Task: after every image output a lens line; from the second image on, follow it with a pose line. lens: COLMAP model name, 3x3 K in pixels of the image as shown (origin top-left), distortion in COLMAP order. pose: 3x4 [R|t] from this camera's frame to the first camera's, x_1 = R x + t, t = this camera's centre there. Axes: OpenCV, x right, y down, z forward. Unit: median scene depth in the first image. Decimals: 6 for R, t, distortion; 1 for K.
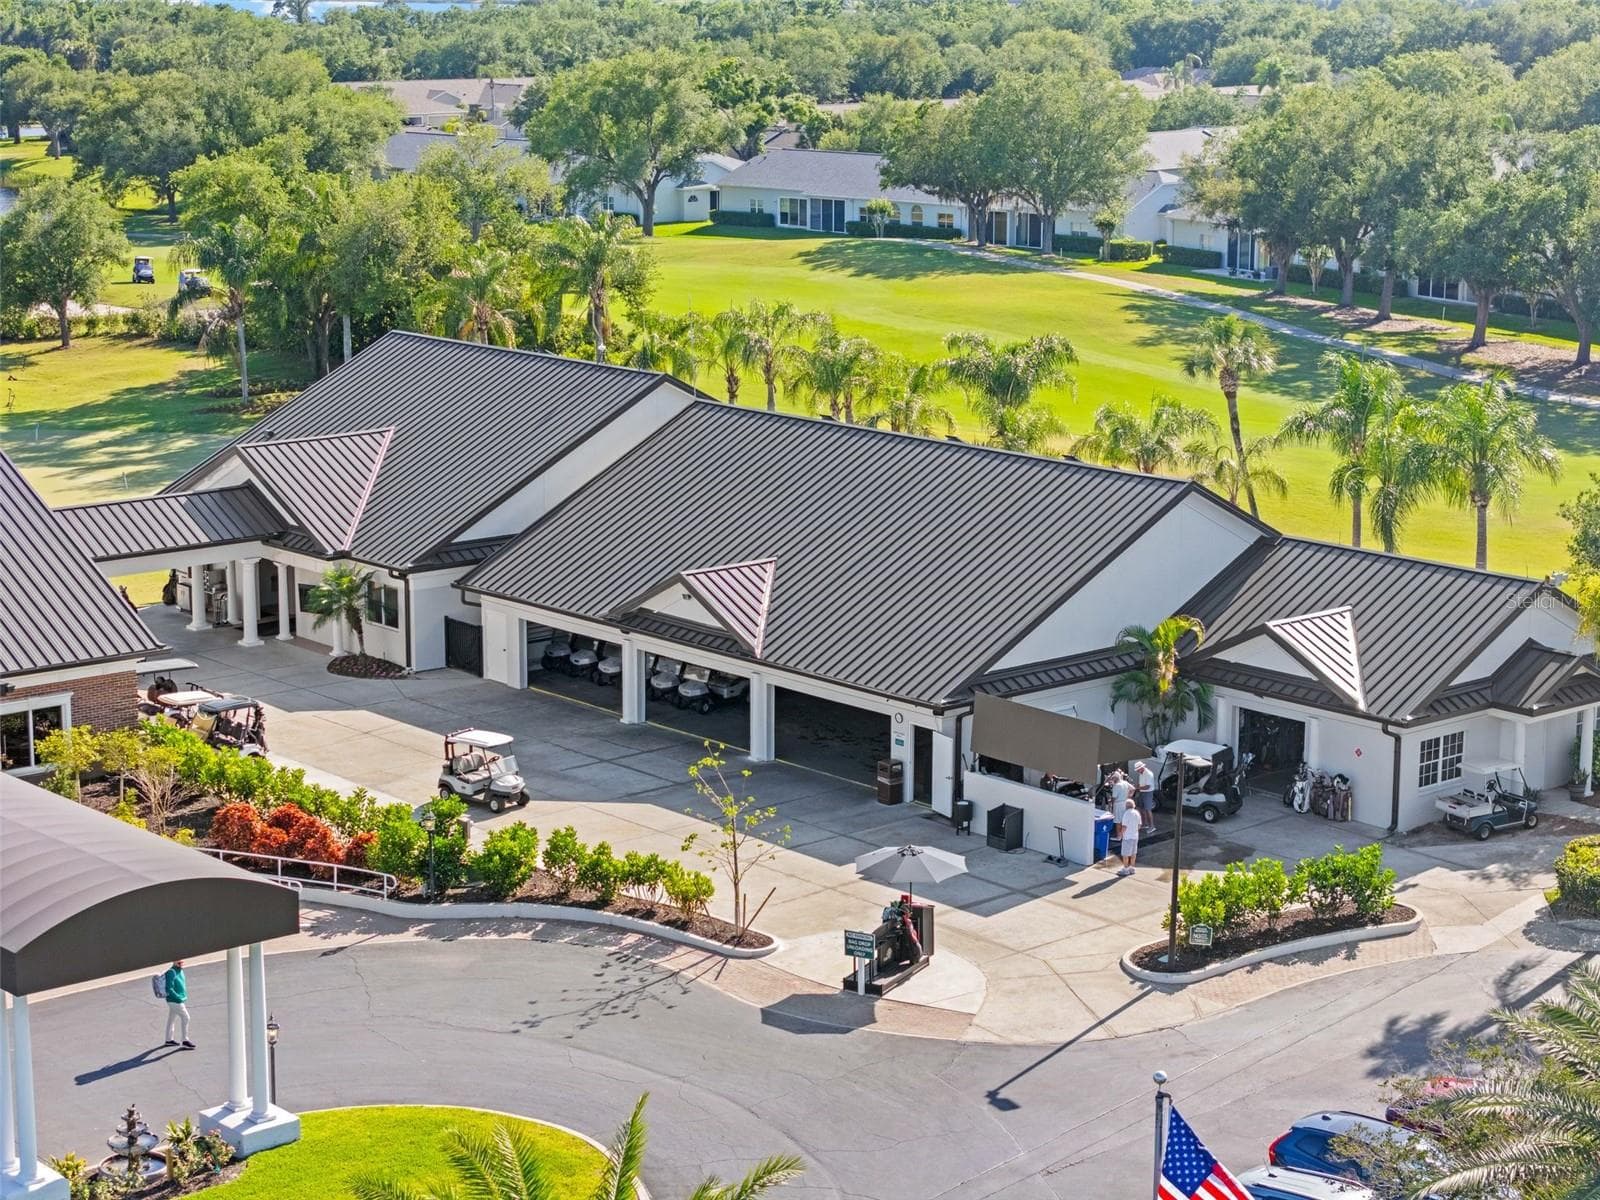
lens RADIAL K [[3118.0, 0, 800.0], [0, 3118.0, 600.0], [0, 0, 1]] dist [0.008632, -0.046491]
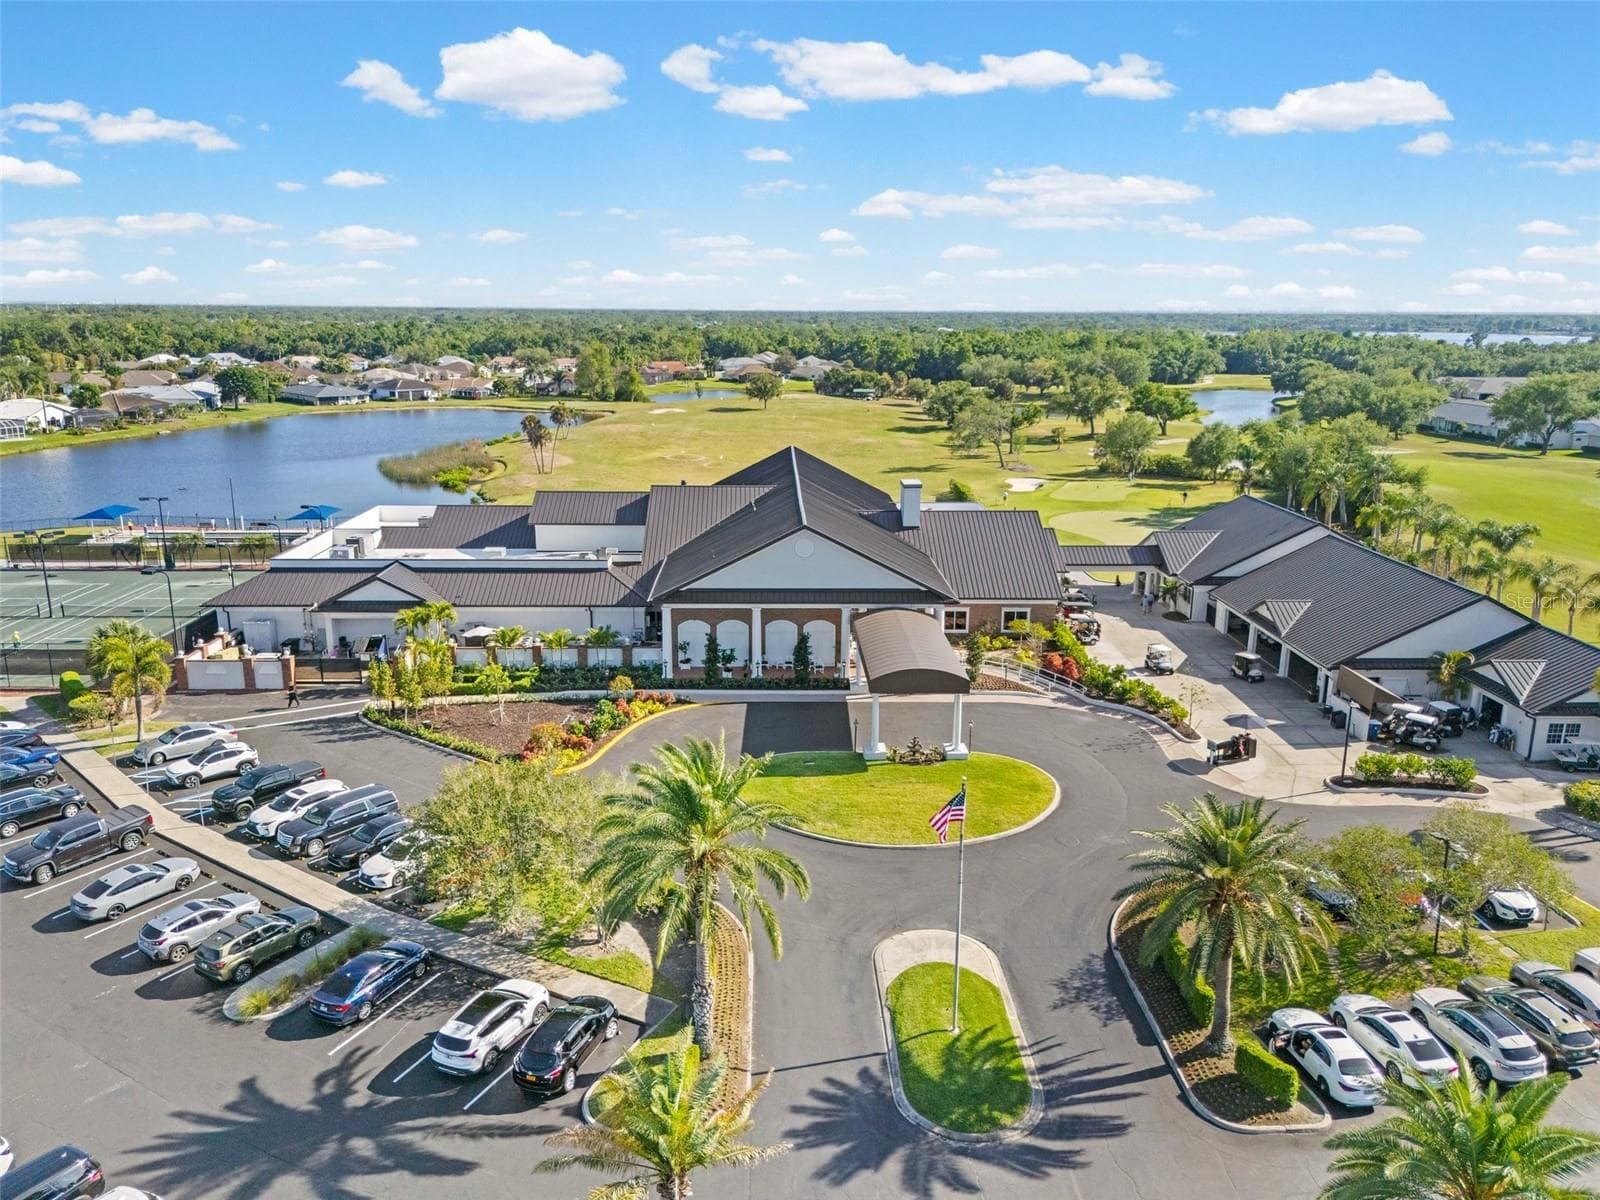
lens RADIAL K [[1168.9, 0, 800.0], [0, 1168.9, 600.0], [0, 0, 1]] dist [0.002681, -0.002678]
pose [[0.760743, 0.154841, -0.630313, 0.306688], [-0.130971, 0.987772, 0.084581, -0.044130], [0.635702, 0.018209, 0.771720, -0.006316]]
